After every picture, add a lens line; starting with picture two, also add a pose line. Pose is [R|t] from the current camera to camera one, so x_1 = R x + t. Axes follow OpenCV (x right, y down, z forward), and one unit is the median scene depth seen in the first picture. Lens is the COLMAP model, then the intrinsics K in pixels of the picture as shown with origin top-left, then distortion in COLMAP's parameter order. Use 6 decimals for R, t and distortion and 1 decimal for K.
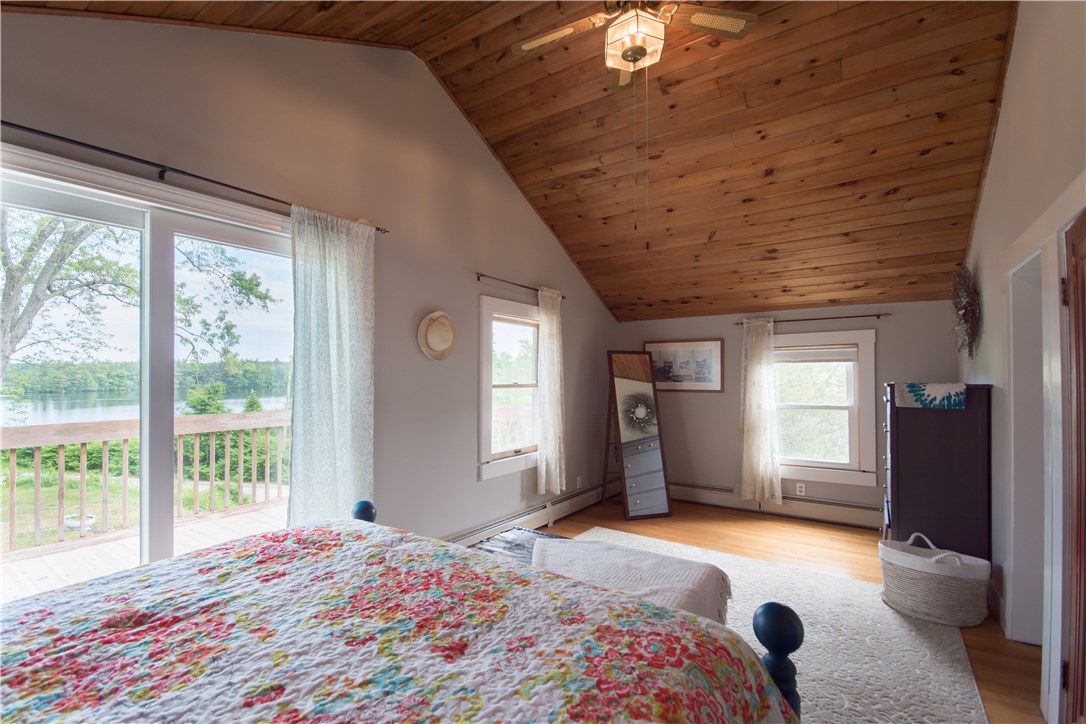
lens RADIAL K [[488.0, 0, 535.9], [0, 488.0, 372.4], [0, 0, 1]] dist [0.009278, -0.013446]
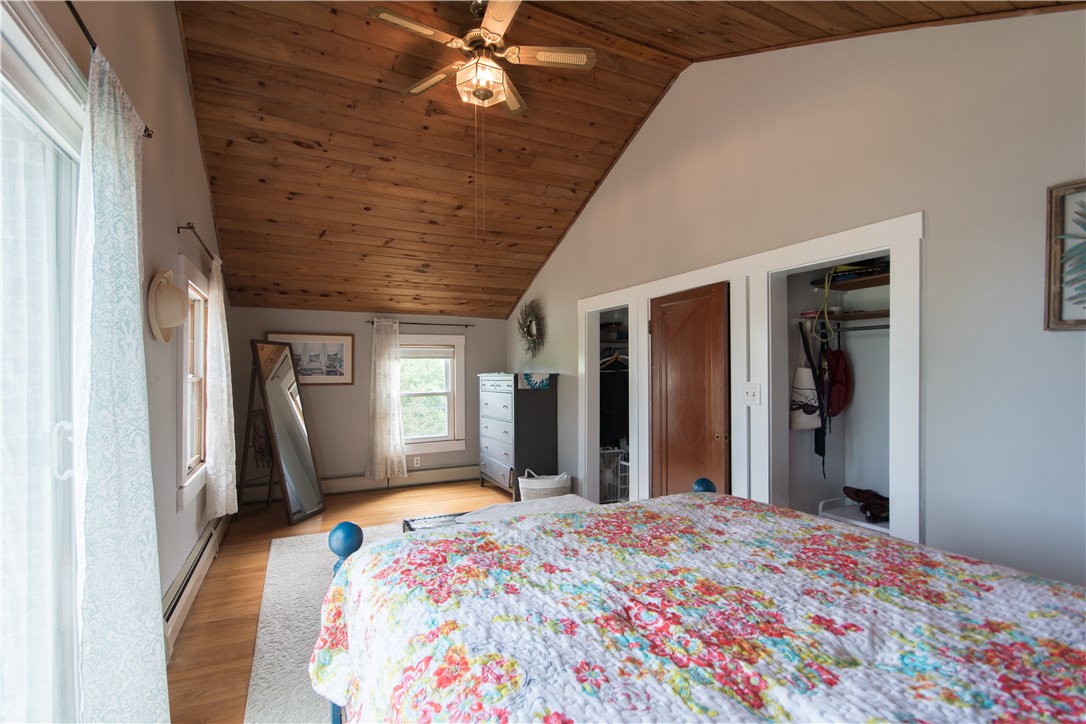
lens RADIAL K [[485.3, 0, 532.0], [0, 485.3, 373.1], [0, 0, 1]] dist [0.002477, -0.000158]
pose [[0.485255, -0.002778, 0.874368, -0.410295], [-0.003838, 0.999979, 0.005307, 0.009695], [-0.874364, -0.005931, 0.485234, 0.170625]]
